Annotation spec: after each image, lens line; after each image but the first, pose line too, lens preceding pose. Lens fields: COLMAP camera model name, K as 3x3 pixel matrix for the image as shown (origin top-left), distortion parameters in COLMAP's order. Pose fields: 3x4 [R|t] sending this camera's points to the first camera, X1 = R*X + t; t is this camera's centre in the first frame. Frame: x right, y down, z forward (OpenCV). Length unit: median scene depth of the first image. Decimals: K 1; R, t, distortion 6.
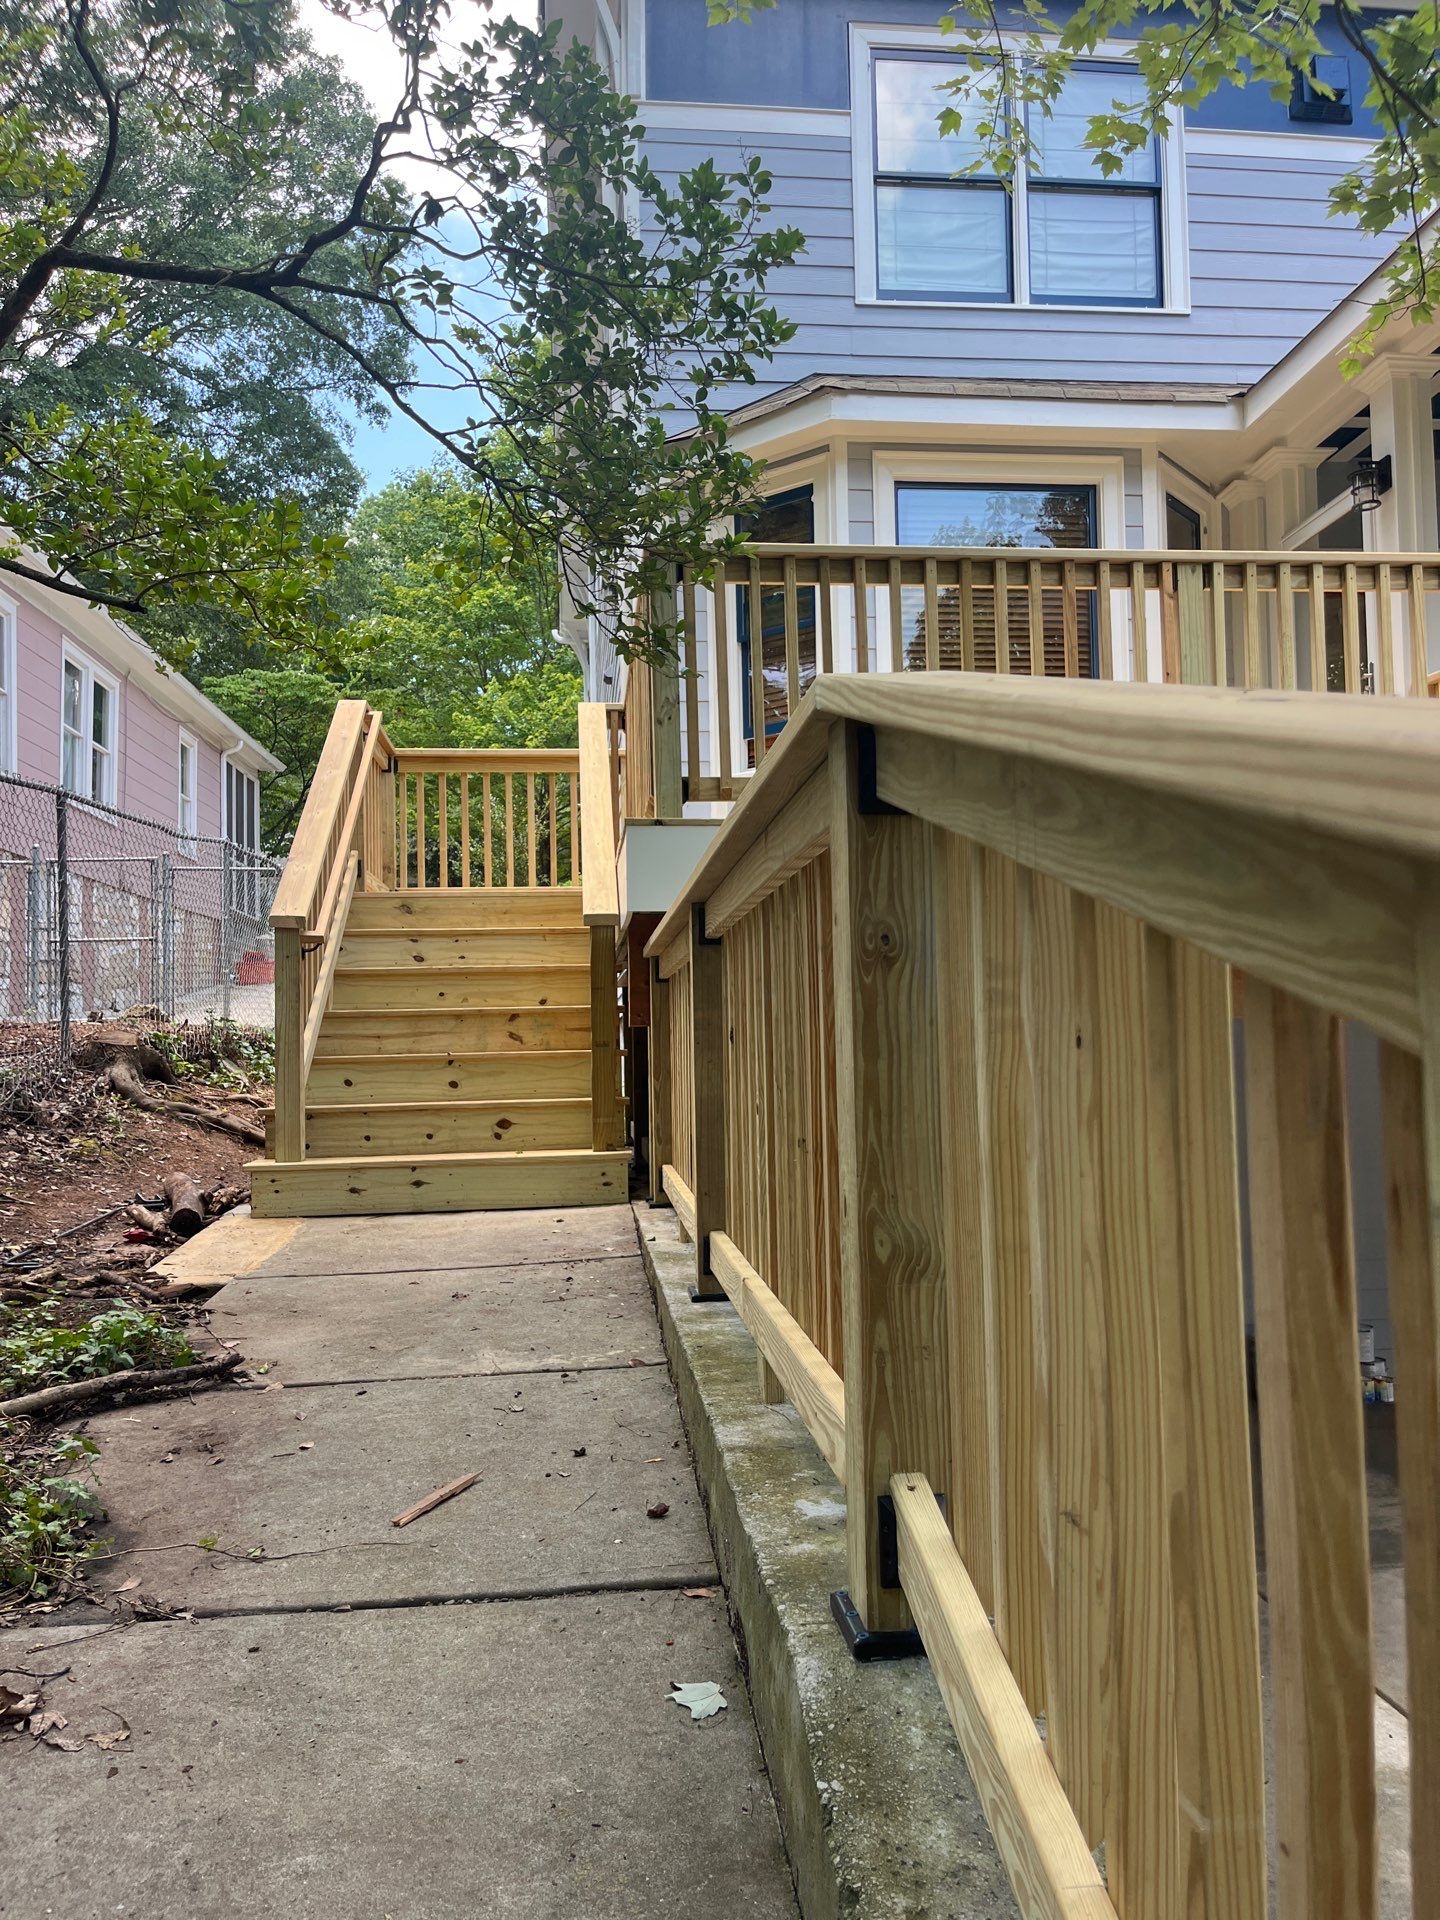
lens RADIAL K [[1446.7, 0, 721.3], [0, 1446.7, 972.9], [0, 0, 1]] dist [0.062911, -0.090094]
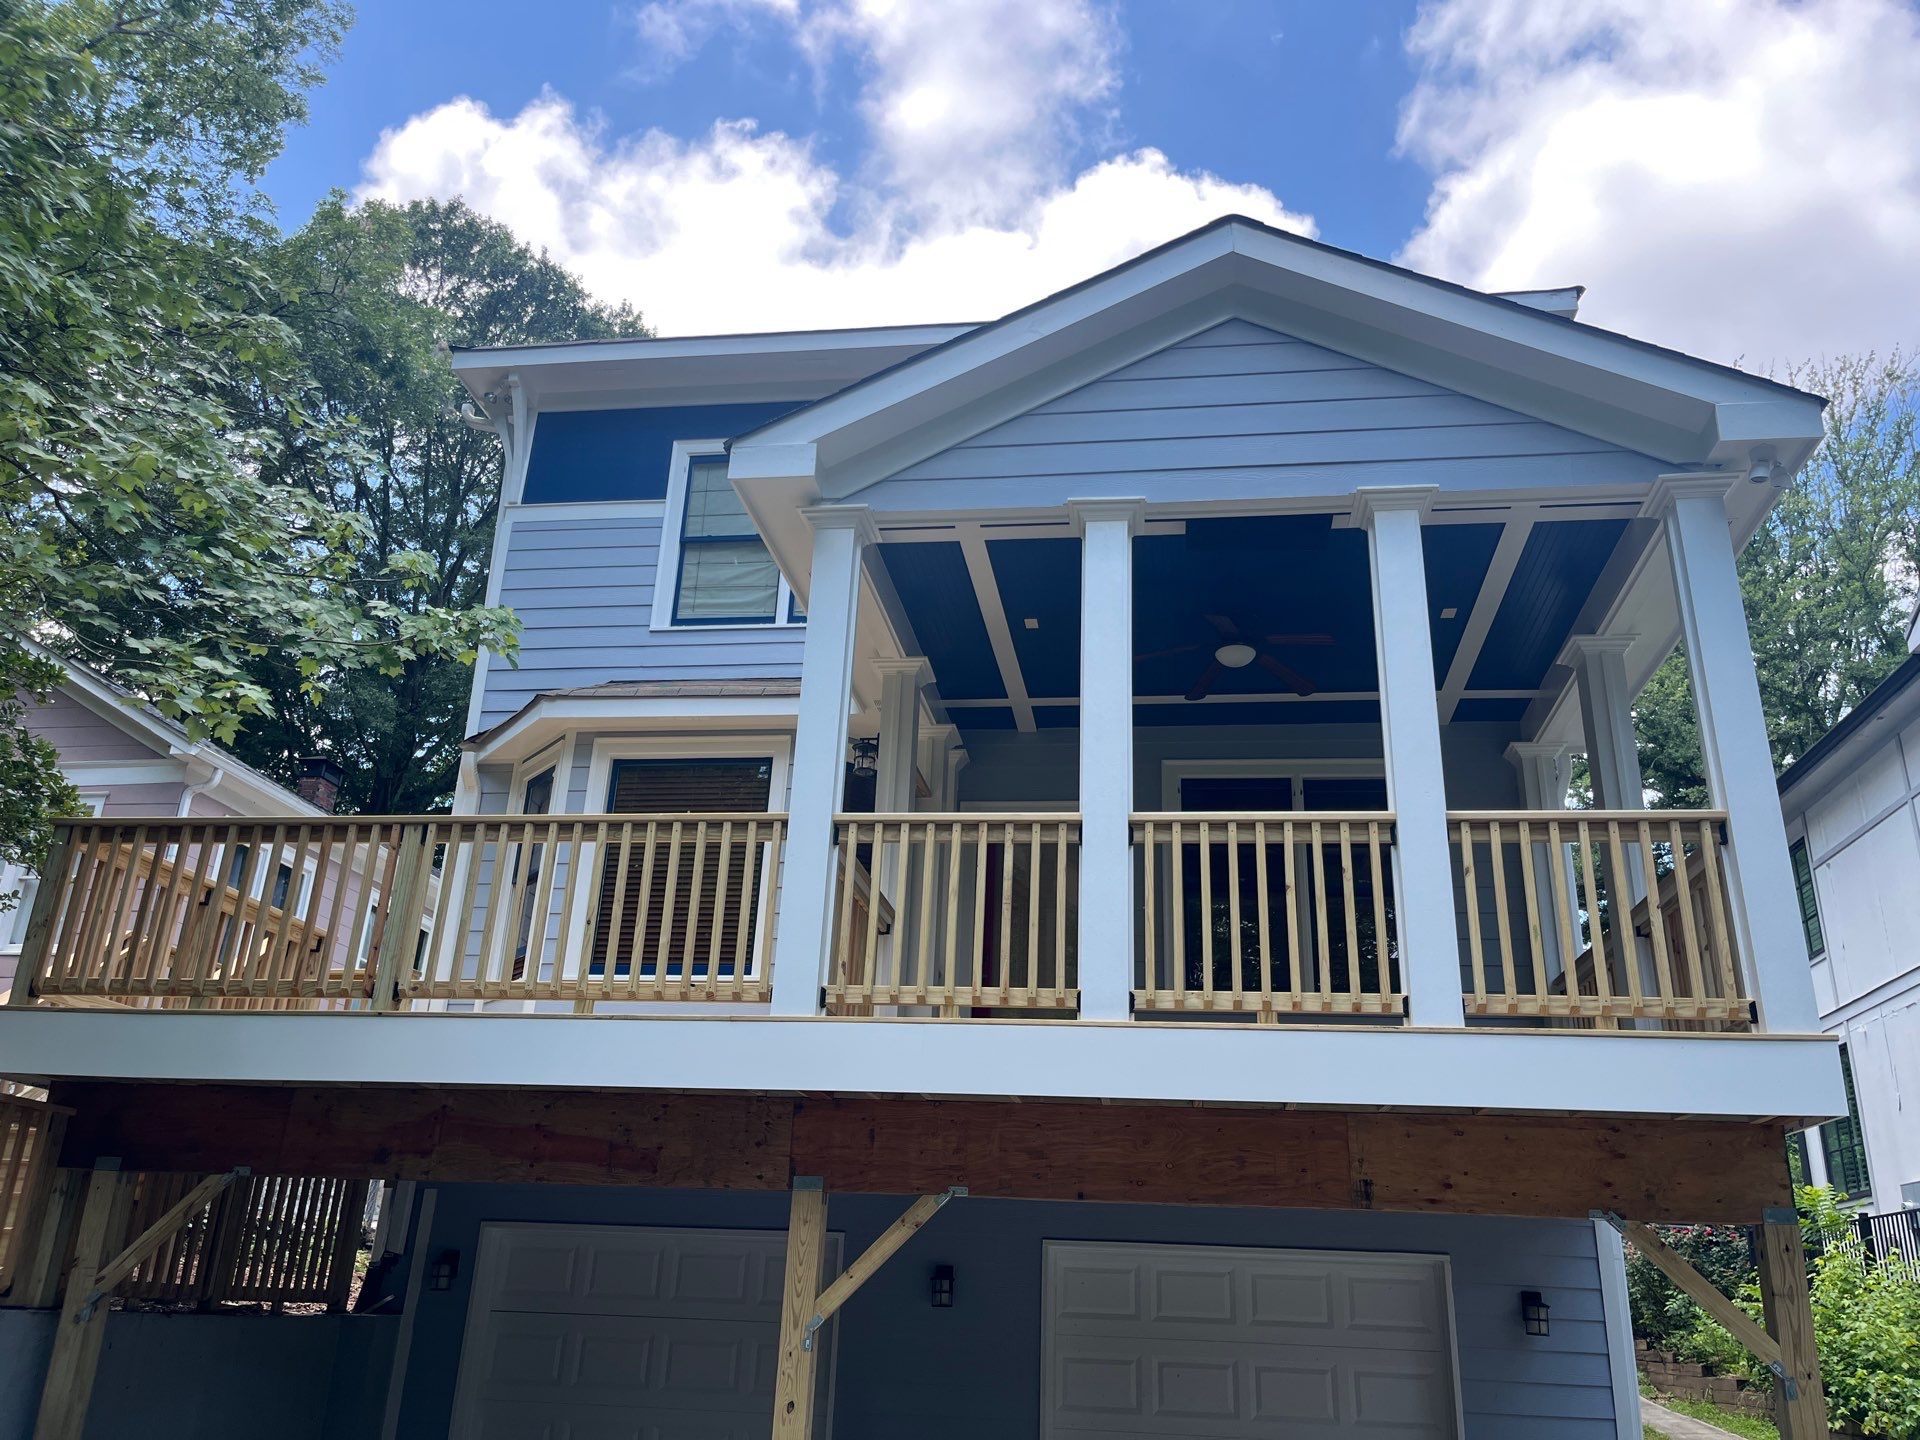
lens RADIAL K [[1515.4, 0, 969.6], [0, 1515.4, 712.4], [0, 0, 1]] dist [0.043174, -0.016466]
pose [[0.968056, -0.038319, -0.247787, 0.750024], [-0.048191, 0.941392, -0.333855, 0.047687], [0.246058, 0.335131, 0.909474, -0.137257]]
